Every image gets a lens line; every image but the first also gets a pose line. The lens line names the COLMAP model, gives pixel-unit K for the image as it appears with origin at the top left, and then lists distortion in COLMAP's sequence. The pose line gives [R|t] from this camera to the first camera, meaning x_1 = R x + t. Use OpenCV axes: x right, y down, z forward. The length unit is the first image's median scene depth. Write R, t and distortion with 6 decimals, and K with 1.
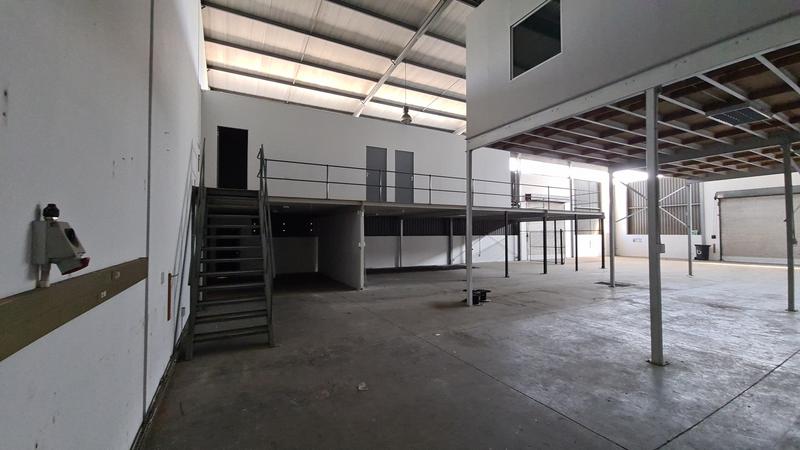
lens RADIAL K [[321.0, 0, 398.5], [0, 321.0, 223.8], [0, 0, 1]] dist [0.001796, -0.009599]
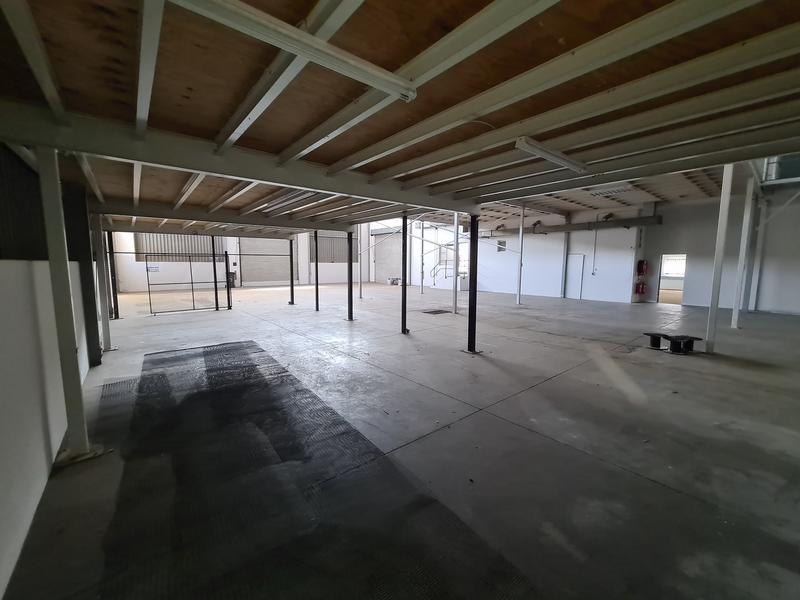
lens RADIAL K [[324.3, 0, 400.0], [0, 324.3, 300.0], [0, 0, 1]] dist [-0.000158, -0.000021]
pose [[-0.213023, -0.112353, 0.970566, -0.776362], [-0.036109, 0.993593, 0.107093, 0.121945], [-0.976380, -0.012233, -0.215715, 3.529309]]
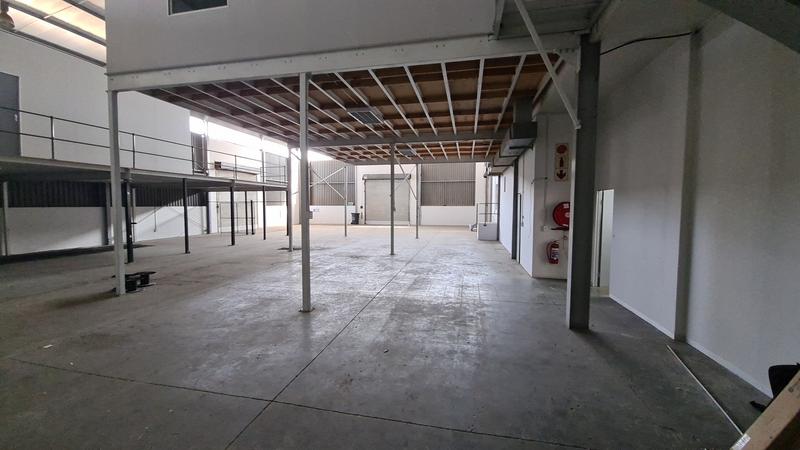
lens RADIAL K [[321.0, 0, 398.5], [0, 321.0, 223.8], [0, 0, 1]] dist [0.001796, -0.009599]
pose [[0.630804, -0.043546, 0.774719, 0.052010], [-0.026045, 0.996673, 0.077229, 0.004427], [-0.775505, -0.068894, 0.627571, -0.001442]]
